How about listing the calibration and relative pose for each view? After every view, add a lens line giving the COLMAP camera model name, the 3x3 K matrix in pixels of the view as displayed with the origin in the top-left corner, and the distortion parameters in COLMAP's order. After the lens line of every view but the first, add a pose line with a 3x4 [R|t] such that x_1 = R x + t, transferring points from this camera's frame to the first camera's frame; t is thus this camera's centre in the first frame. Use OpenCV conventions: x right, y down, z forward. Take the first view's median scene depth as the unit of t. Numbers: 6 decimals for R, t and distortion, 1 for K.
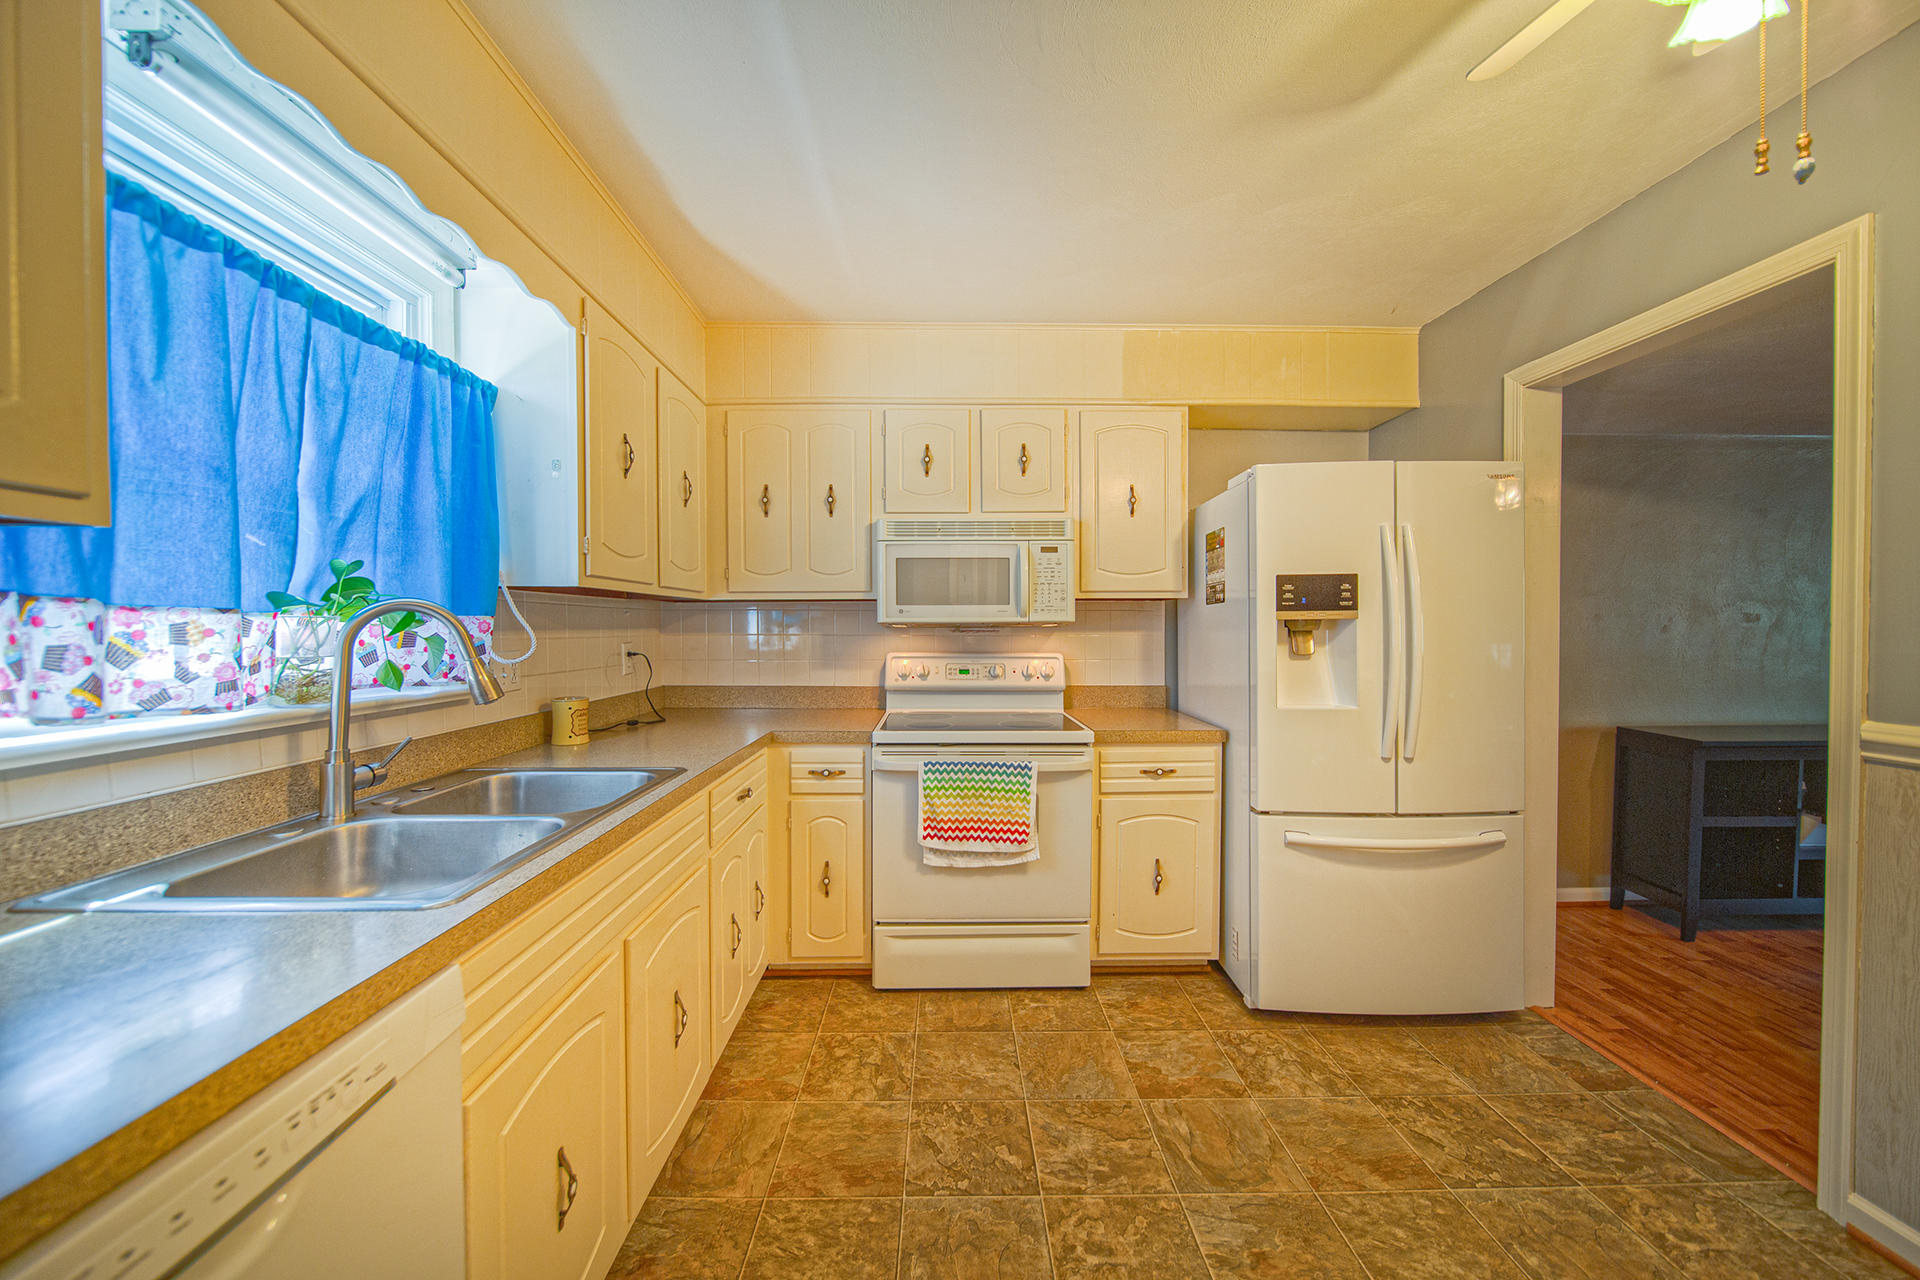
lens RADIAL K [[690.9, 0, 931.2], [0, 690.9, 639.6], [0, 0, 1]] dist [-0.000918, 0.000026]
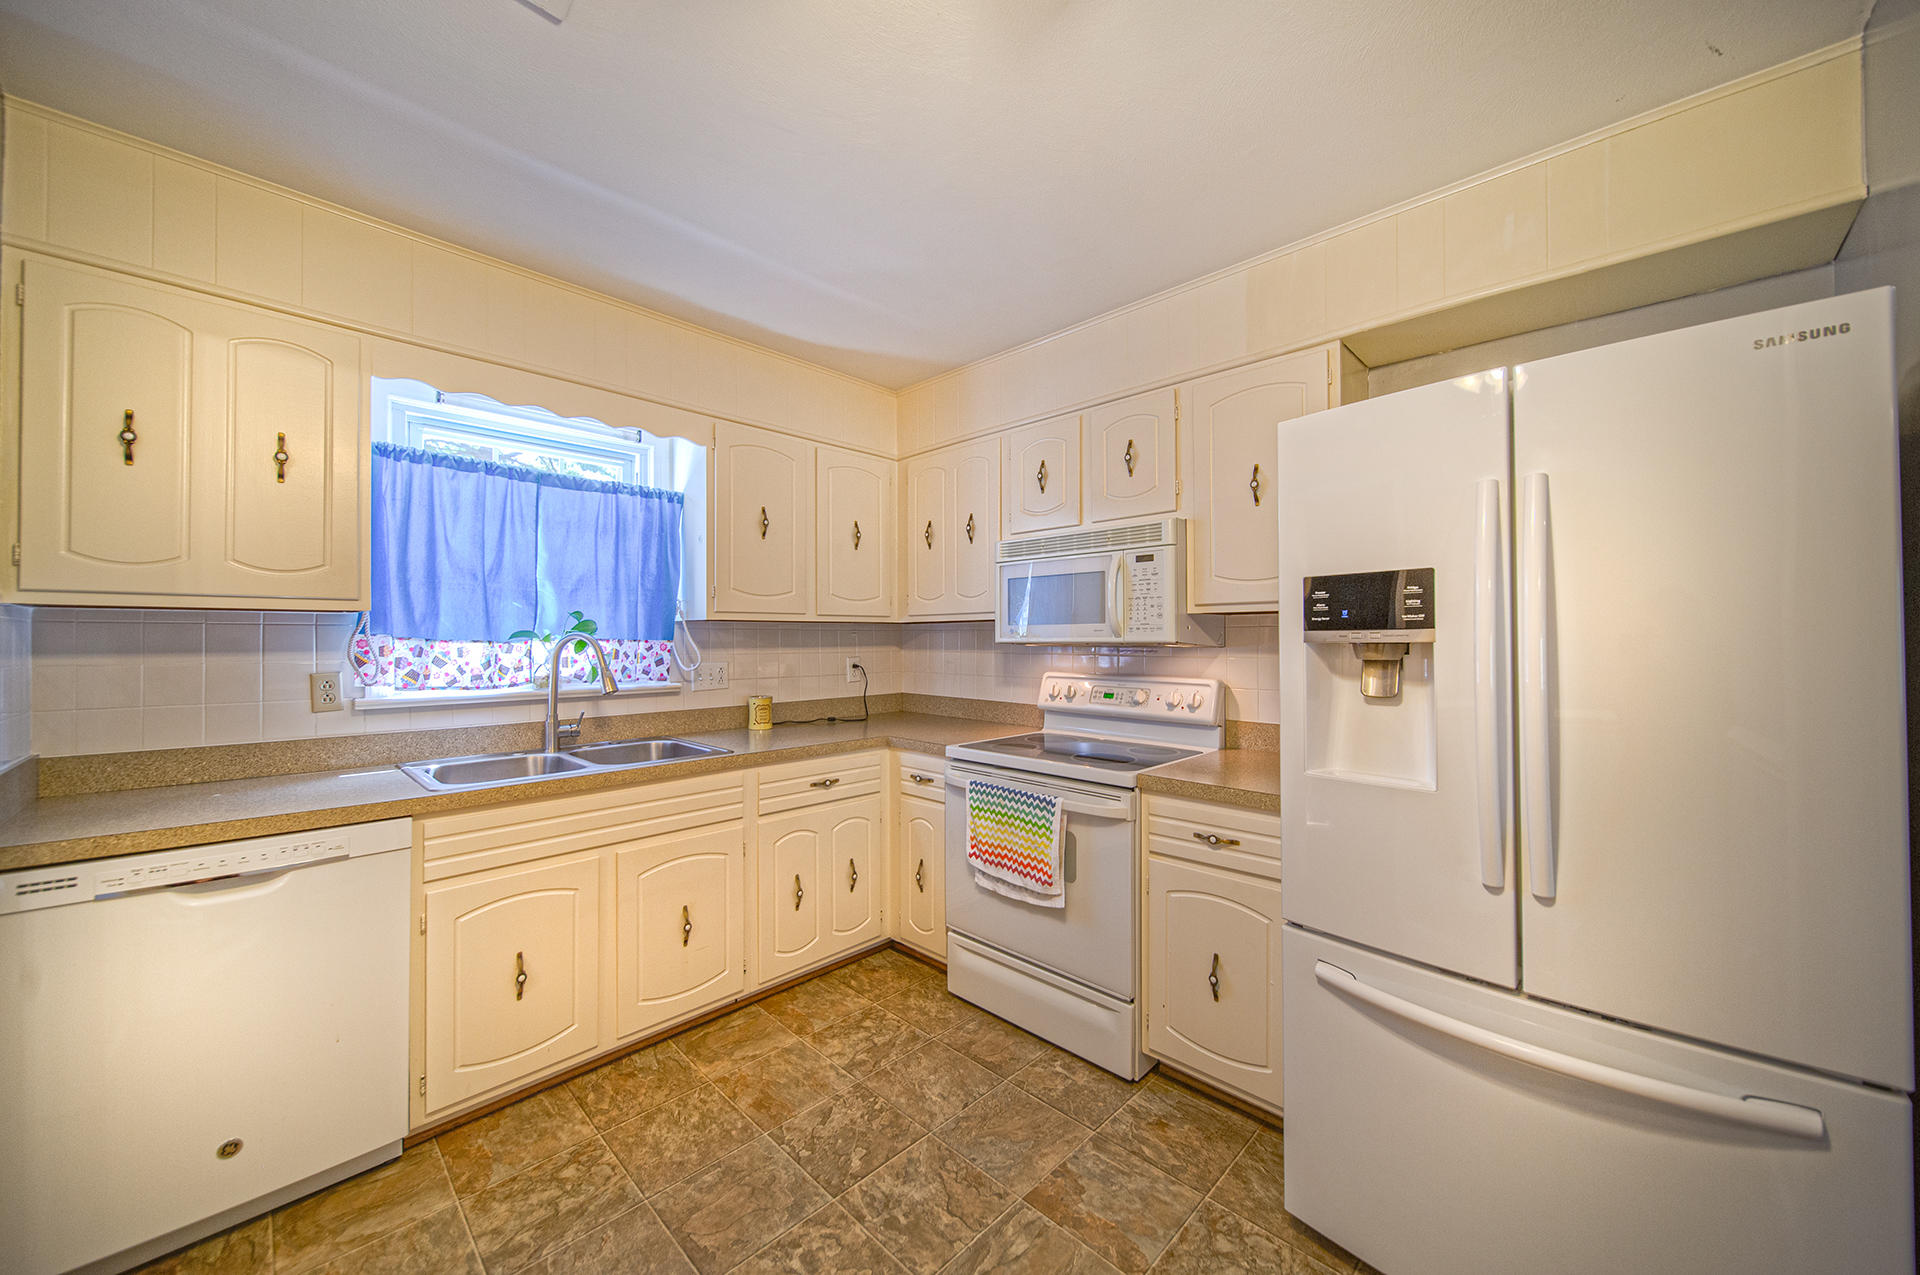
lens RADIAL K [[704.2, 0, 957.5], [0, 704.2, 634.5], [0, 0, 1]] dist [0.000549, -0.000120]
pose [[0.700445, -0.003877, -0.713696, 0.761256], [-0.011679, 0.999789, -0.016893, -0.021625], [0.713611, 0.020168, 0.700252, 0.269928]]
